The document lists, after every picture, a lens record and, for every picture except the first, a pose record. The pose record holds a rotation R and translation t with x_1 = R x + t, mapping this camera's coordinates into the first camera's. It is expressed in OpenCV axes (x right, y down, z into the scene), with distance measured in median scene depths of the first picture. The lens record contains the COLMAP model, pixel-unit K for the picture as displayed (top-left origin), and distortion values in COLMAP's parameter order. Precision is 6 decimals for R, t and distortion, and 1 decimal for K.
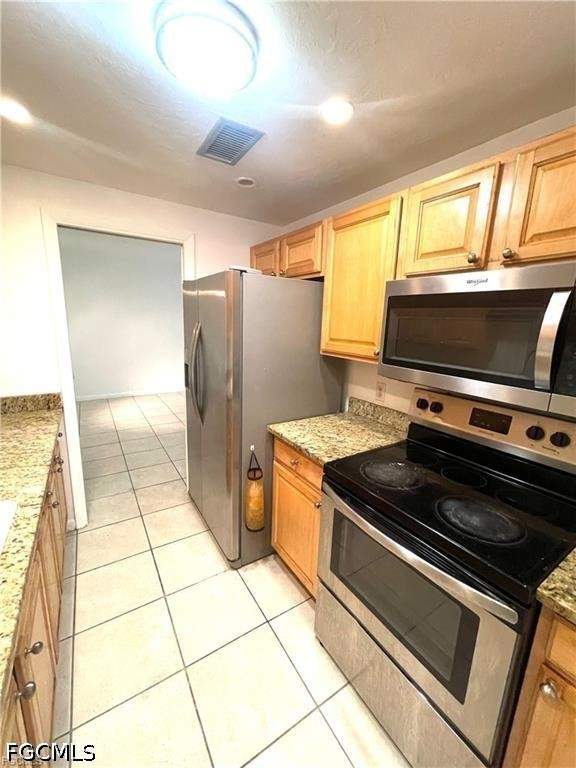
lens RADIAL K [[313.2, 0, 287.5], [0, 313.2, 384.3], [0, 0, 1]] dist [0.003058, 0.000266]
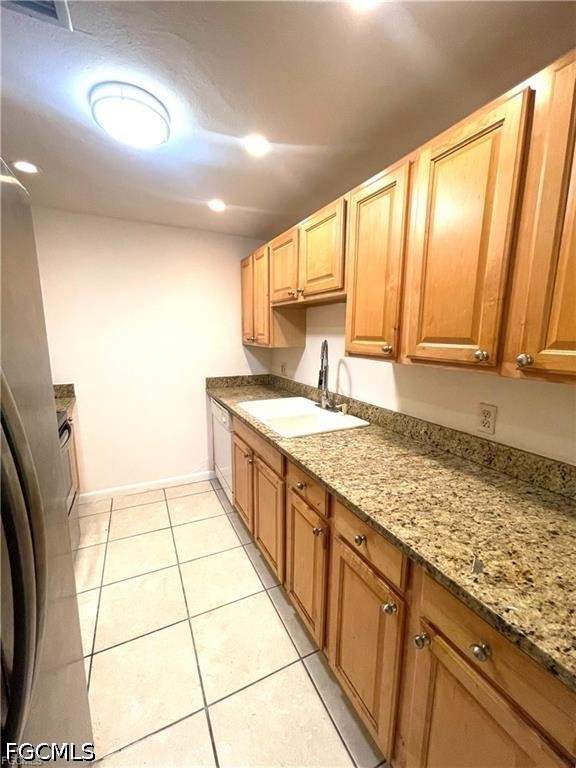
lens RADIAL K [[313.2, 0, 286.5], [0, 313.2, 383.9], [0, 0, 1]] dist [0.003058, 0.000266]
pose [[-0.993037, -0.053381, 0.105013, -0.747381], [-0.010875, 0.929175, 0.369481, -0.315246], [-0.117299, 0.365767, -0.923285, 1.697944]]
